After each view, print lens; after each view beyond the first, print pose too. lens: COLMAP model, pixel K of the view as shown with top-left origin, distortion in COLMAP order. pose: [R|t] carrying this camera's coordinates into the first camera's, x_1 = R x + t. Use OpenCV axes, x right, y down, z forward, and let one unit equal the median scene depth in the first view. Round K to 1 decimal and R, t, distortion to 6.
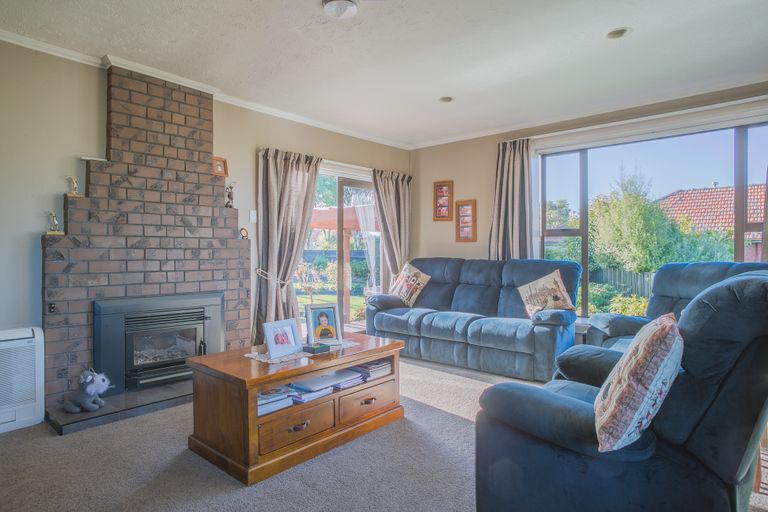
lens RADIAL K [[438.2, 0, 383.1], [0, 438.2, 254.6], [0, 0, 1]] dist [-0.036424, 0.024782]
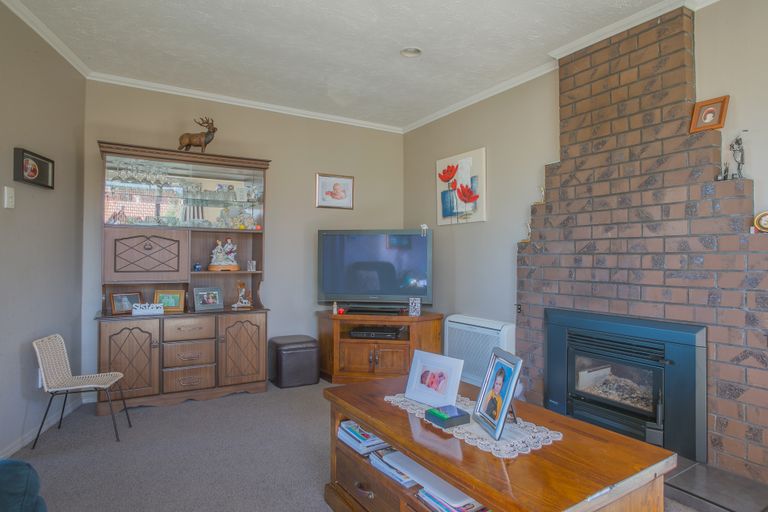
lens RADIAL K [[438.2, 0, 382.0], [0, 438.2, 256.4], [0, 0, 1]] dist [-0.036424, 0.024782]
pose [[-0.270453, -0.004352, -0.962723, 0.338963], [-0.006851, 0.999973, -0.002596, -0.004466], [0.962709, 0.005894, -0.270475, 0.797385]]
